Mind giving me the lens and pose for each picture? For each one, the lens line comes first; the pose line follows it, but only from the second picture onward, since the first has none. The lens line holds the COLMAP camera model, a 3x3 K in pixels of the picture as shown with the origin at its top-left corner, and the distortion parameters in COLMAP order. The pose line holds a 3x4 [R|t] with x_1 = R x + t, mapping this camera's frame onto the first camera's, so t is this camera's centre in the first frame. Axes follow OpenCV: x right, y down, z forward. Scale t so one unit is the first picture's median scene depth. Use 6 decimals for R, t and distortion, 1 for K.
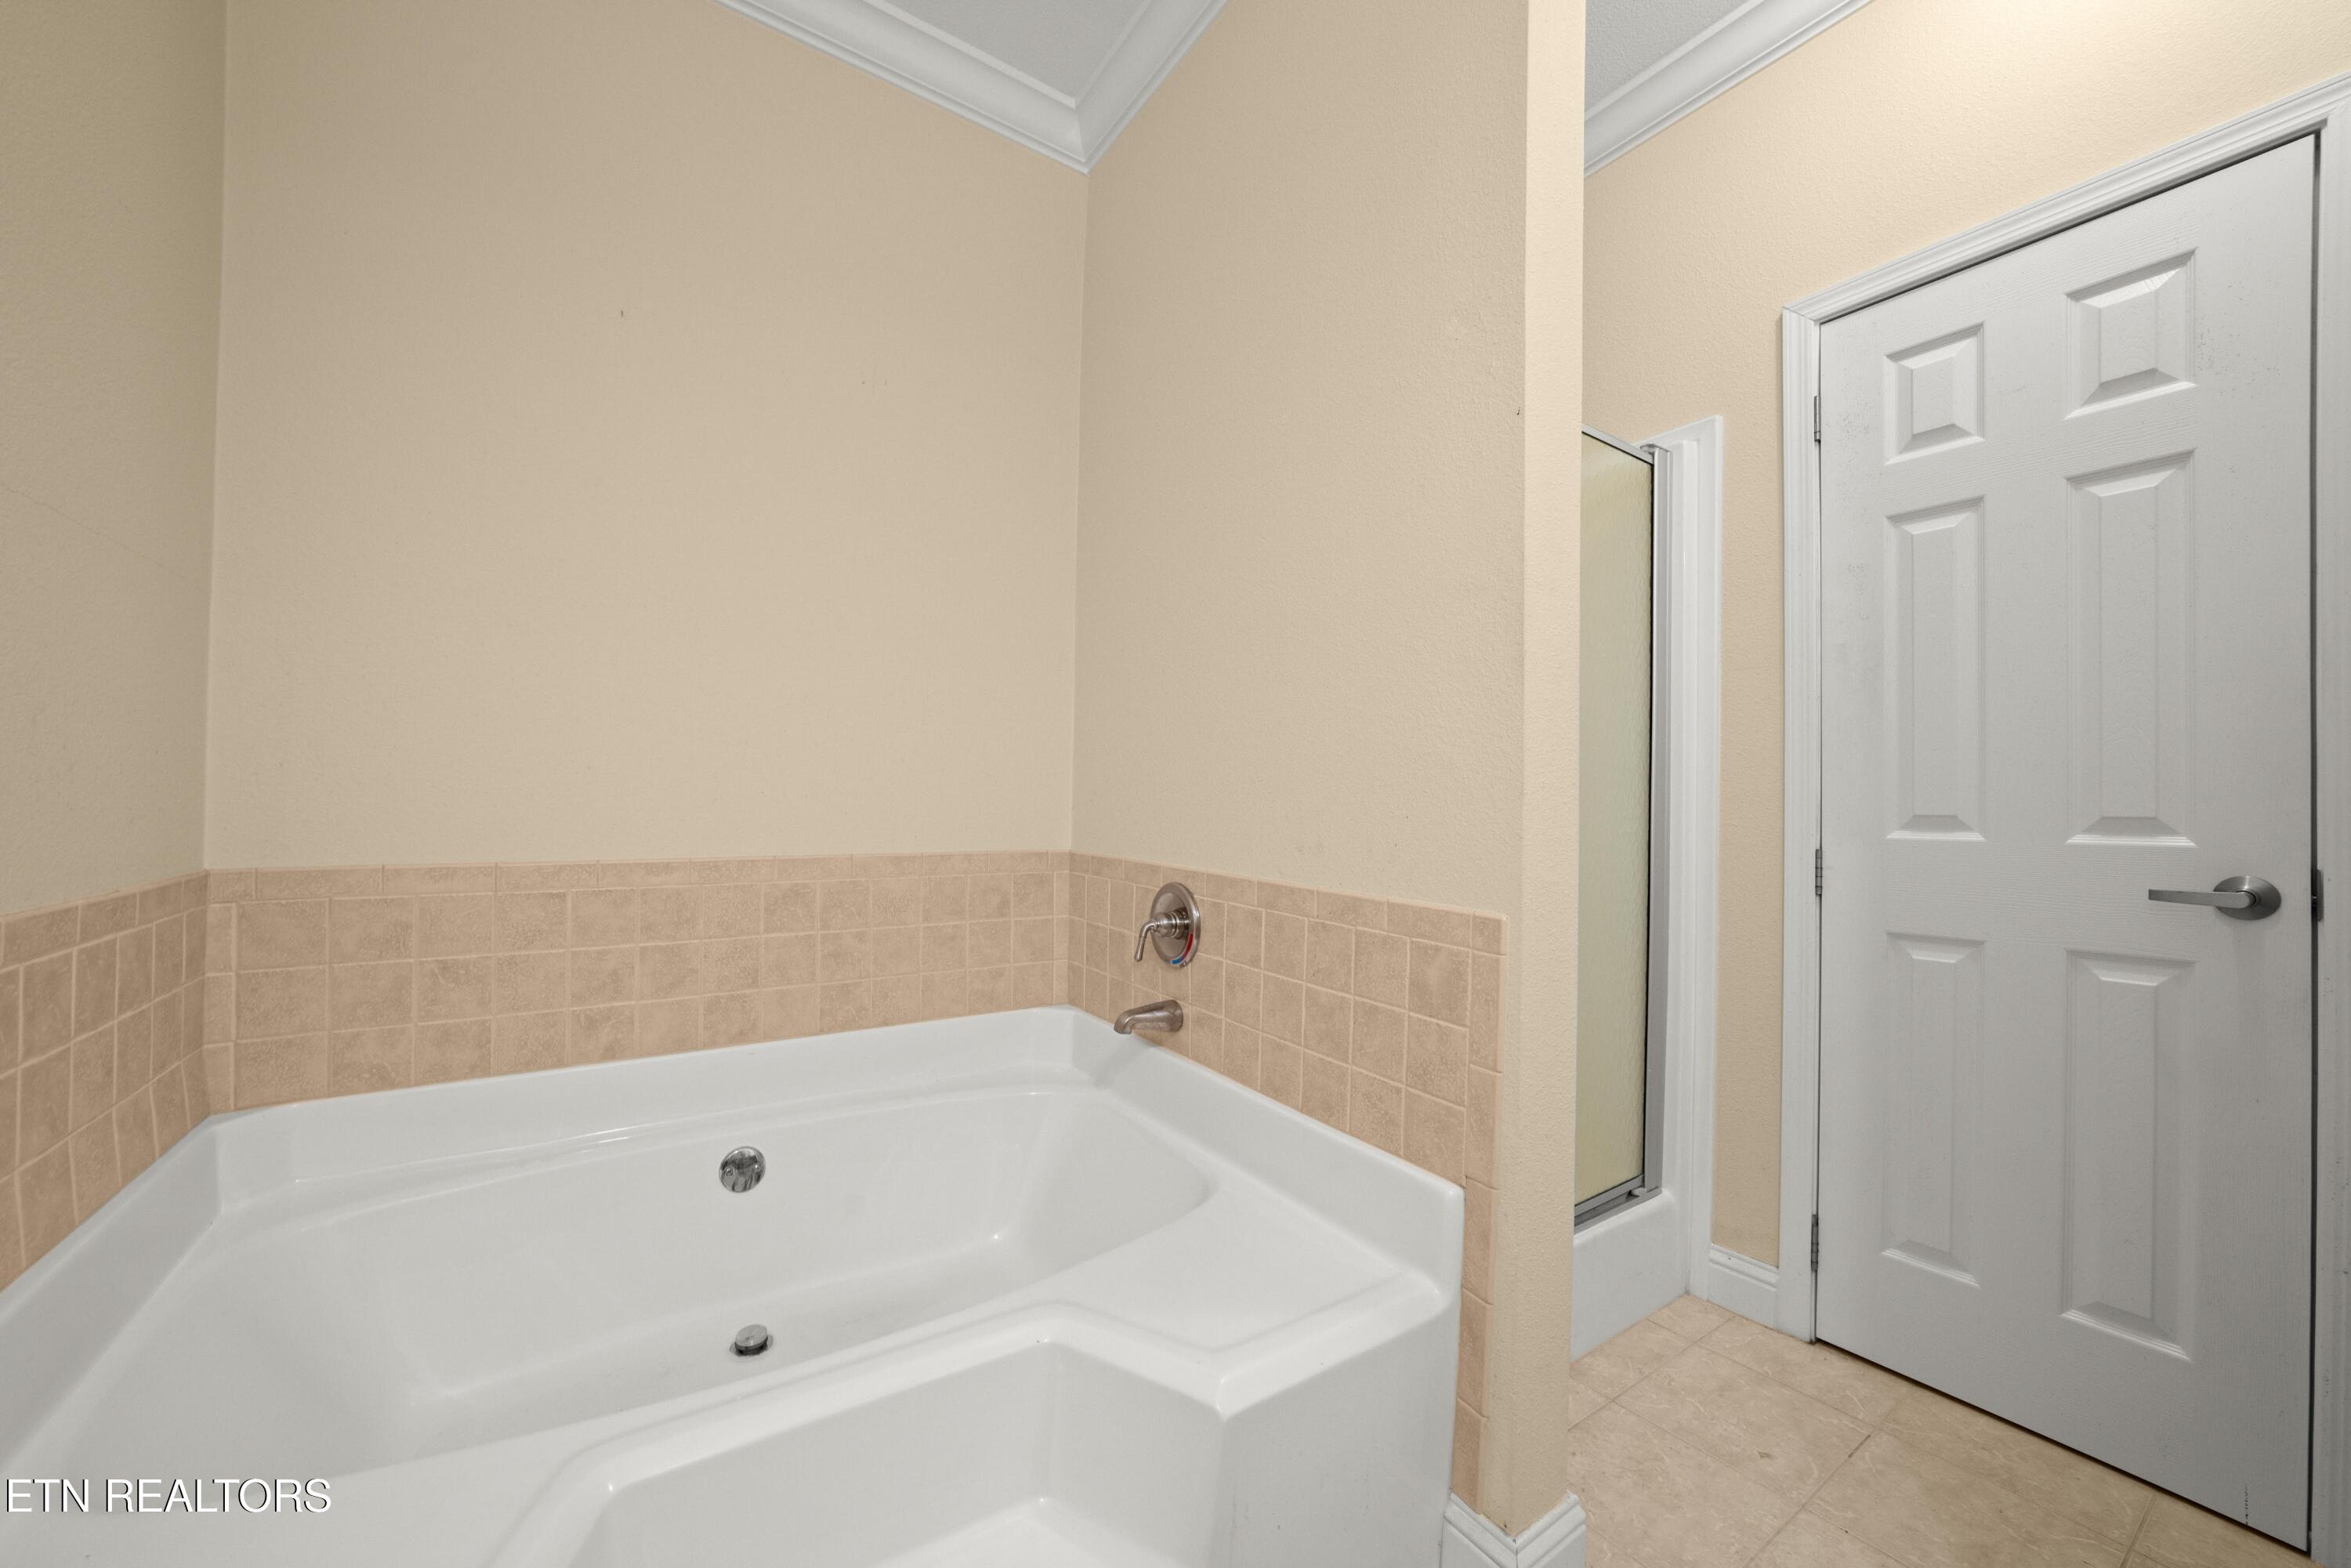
lens RADIAL K [[881.0, 0, 1171.0], [0, 881.0, 806.9], [0, 0, 1]] dist [-0.016555, 0.000562]
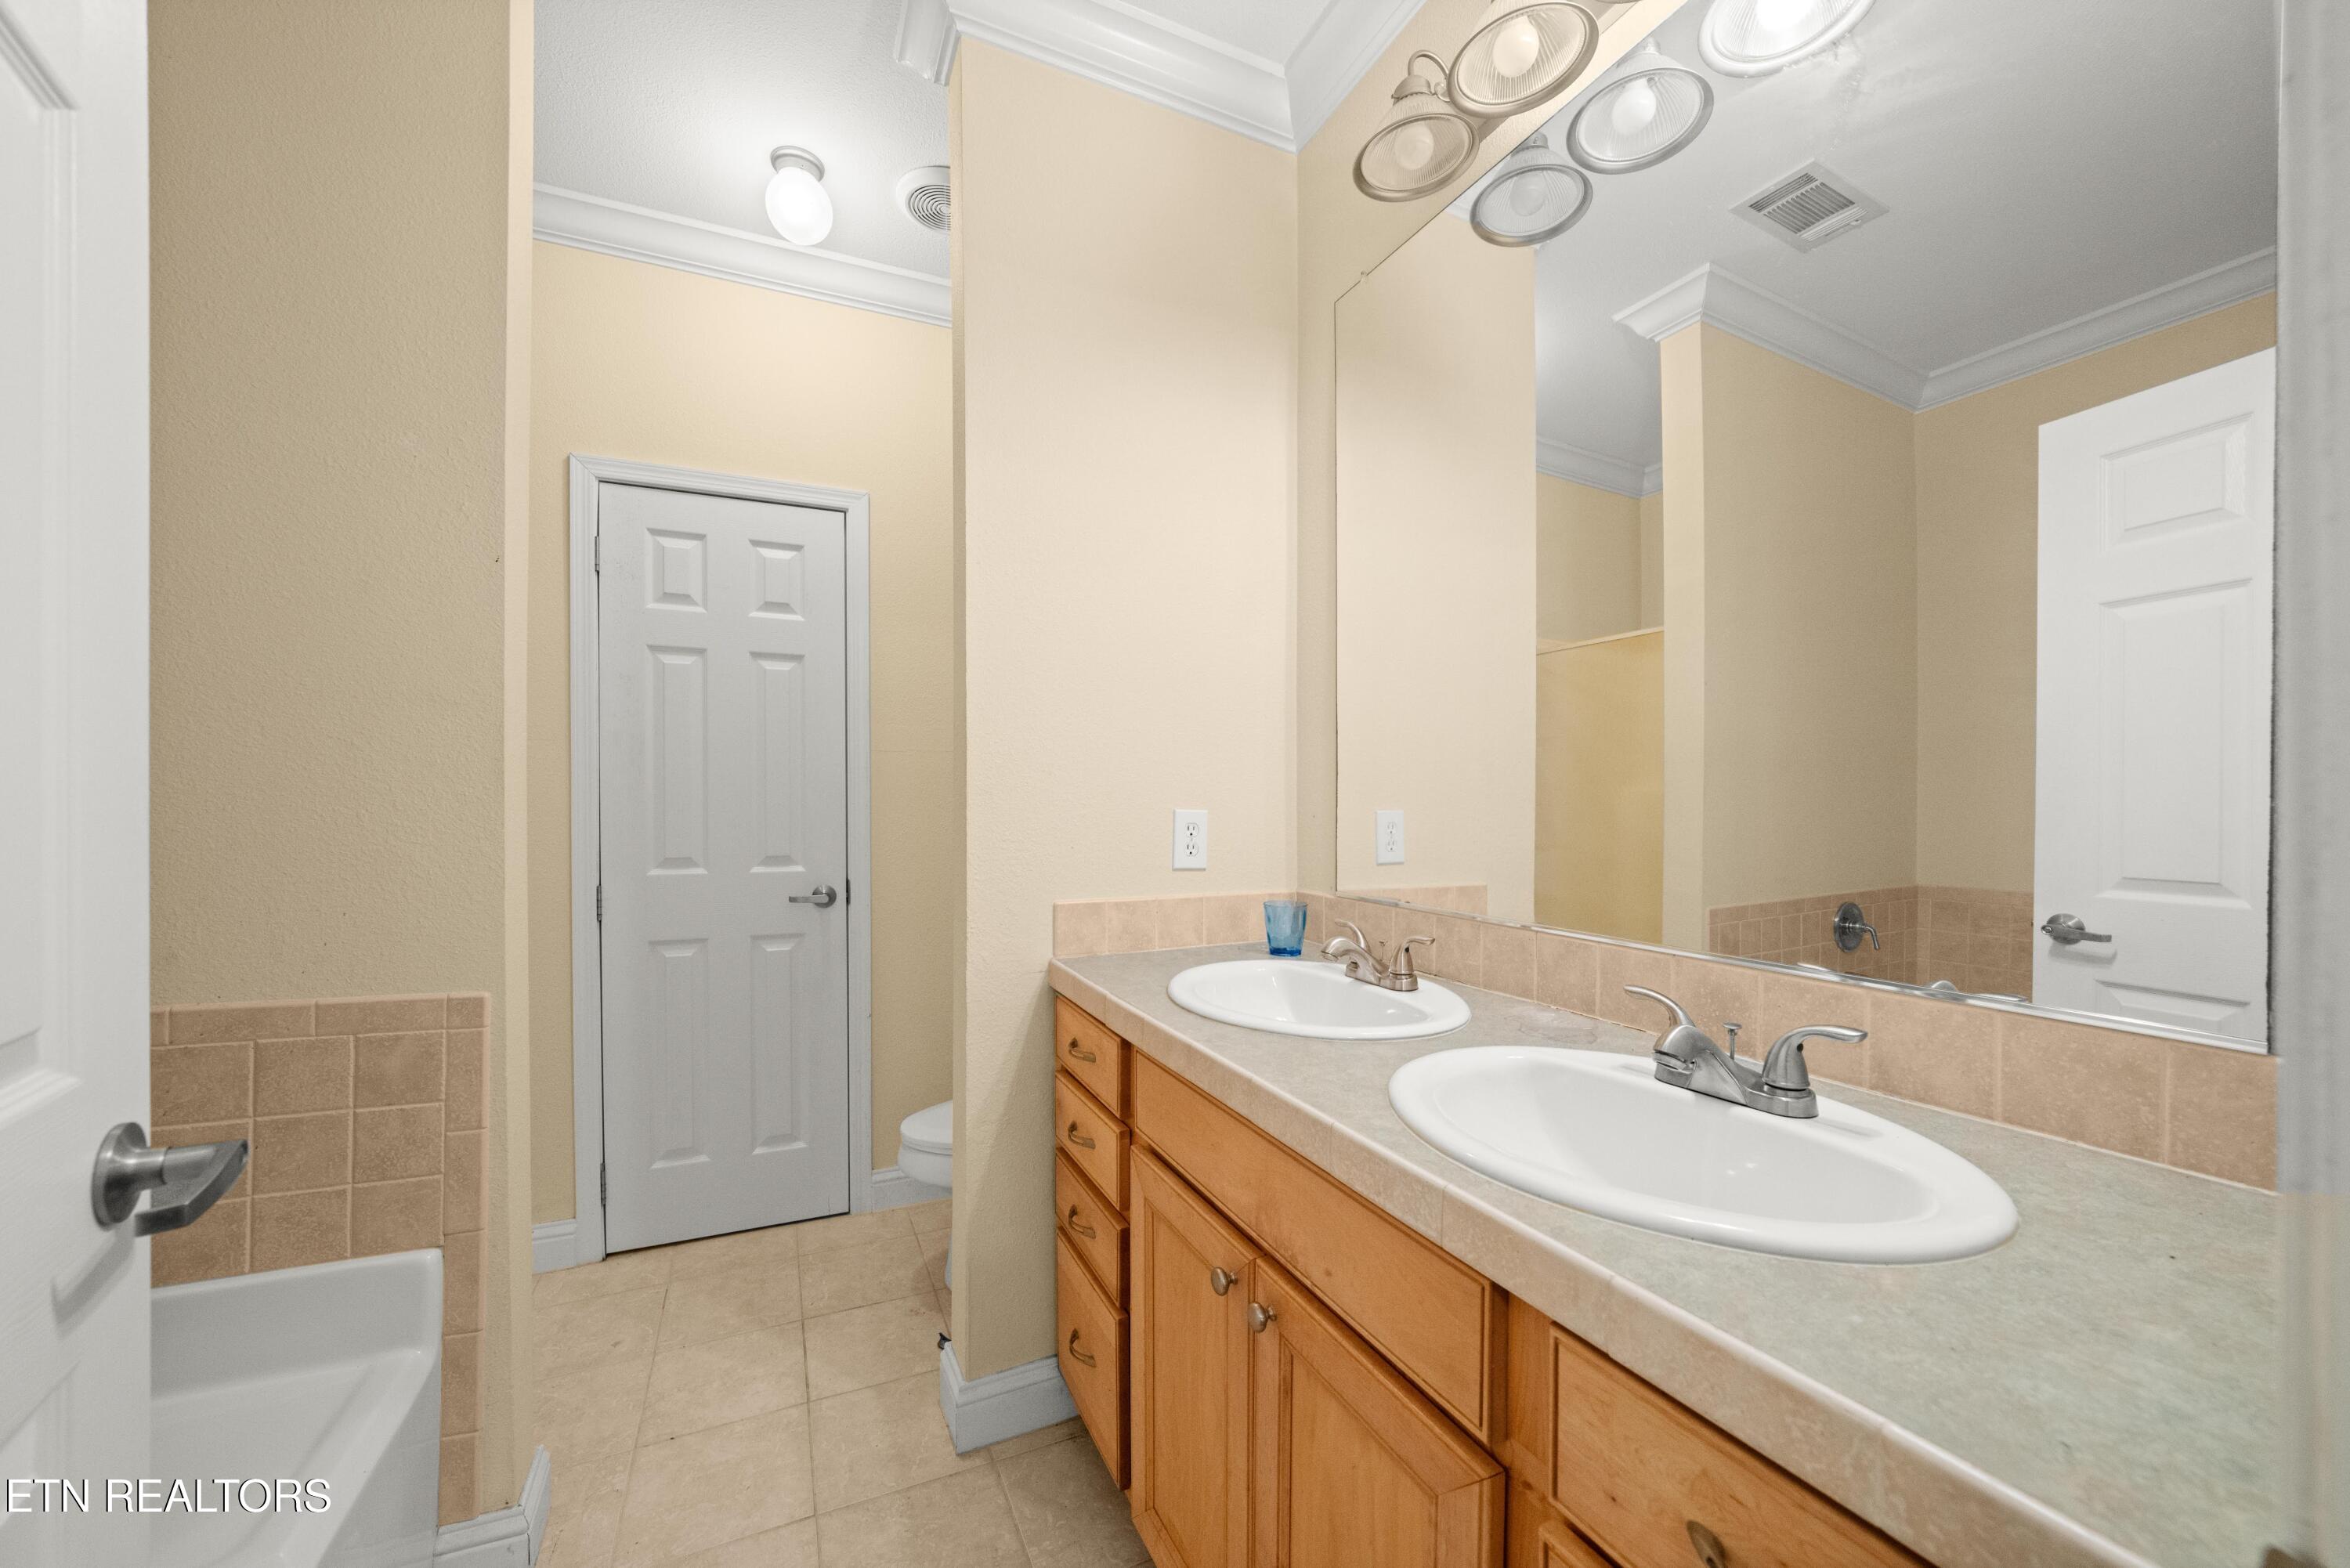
lens RADIAL K [[880.6, 0, 1169.3], [0, 880.6, 799.0], [0, 0, 1]] dist [-0.016555, 0.000562]
pose [[0.151752, -0.012425, 0.988340, -0.546464], [-0.007226, 0.999880, 0.013680, -0.137119], [-0.988392, -0.009218, 0.151644, -0.057378]]
